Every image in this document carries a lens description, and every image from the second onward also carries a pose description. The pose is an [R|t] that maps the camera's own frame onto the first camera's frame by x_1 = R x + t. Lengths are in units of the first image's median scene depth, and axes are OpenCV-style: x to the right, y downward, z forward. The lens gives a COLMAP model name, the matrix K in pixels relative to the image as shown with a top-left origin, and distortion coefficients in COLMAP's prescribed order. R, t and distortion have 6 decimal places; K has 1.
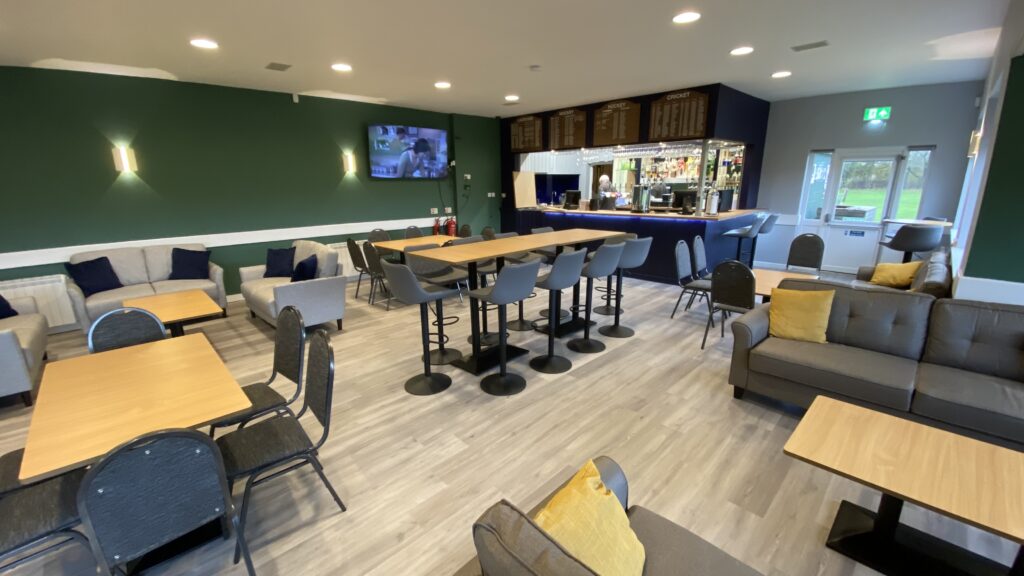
lens RADIAL K [[414.6, 0, 512.0], [0, 414.6, 288.0], [0, 0, 1]] dist [-0.018631, -0.000441]
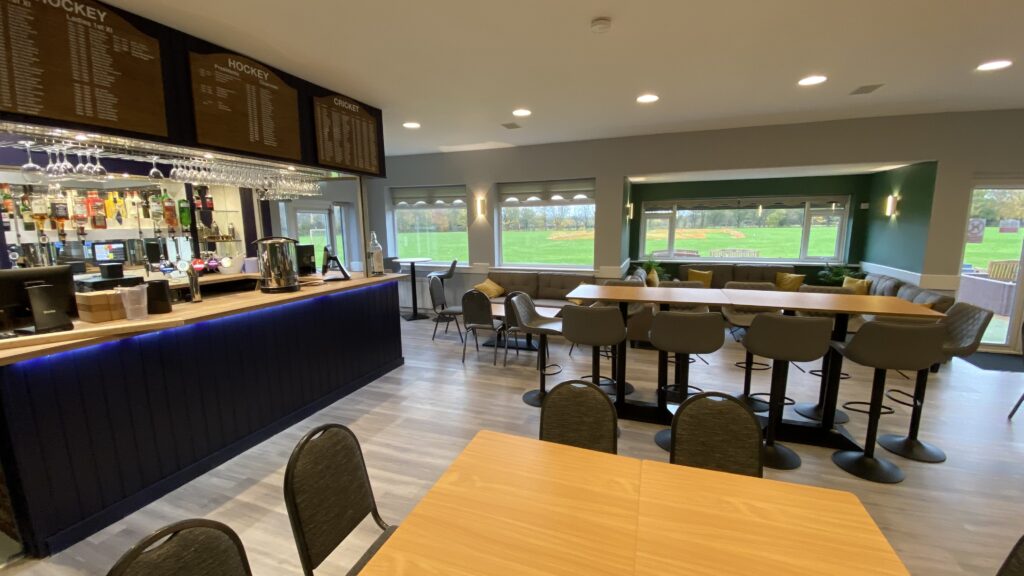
lens RADIAL K [[414.6, 0, 512.0], [0, 414.6, 288.0], [0, 0, 1]] dist [-0.018631, -0.000441]
pose [[-0.418769, -0.116088, 0.900642, -0.319485], [0.241156, 0.941966, 0.233545, -0.270607], [-0.875486, 0.314997, -0.366471, 1.058991]]
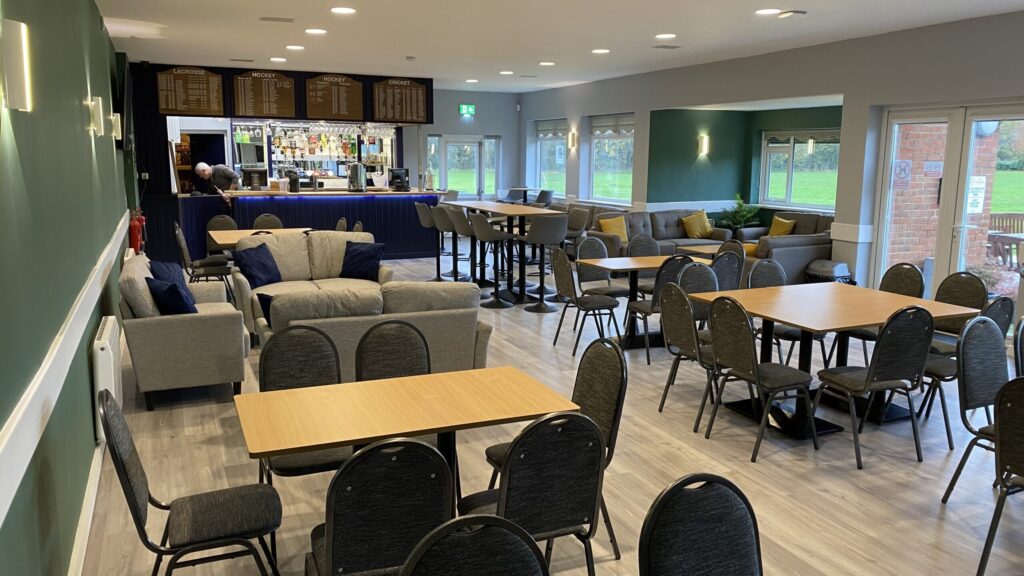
lens RADIAL K [[759.6, 0, 527.1], [0, 759.6, 288.1], [0, 0, 1]] dist [0.005481, 0.000148]
pose [[0.331130, -0.142326, 0.932789, -1.371703], [0.218166, 0.973321, 0.071063, -0.008272], [-0.918018, 0.179971, 0.353347, 0.078835]]
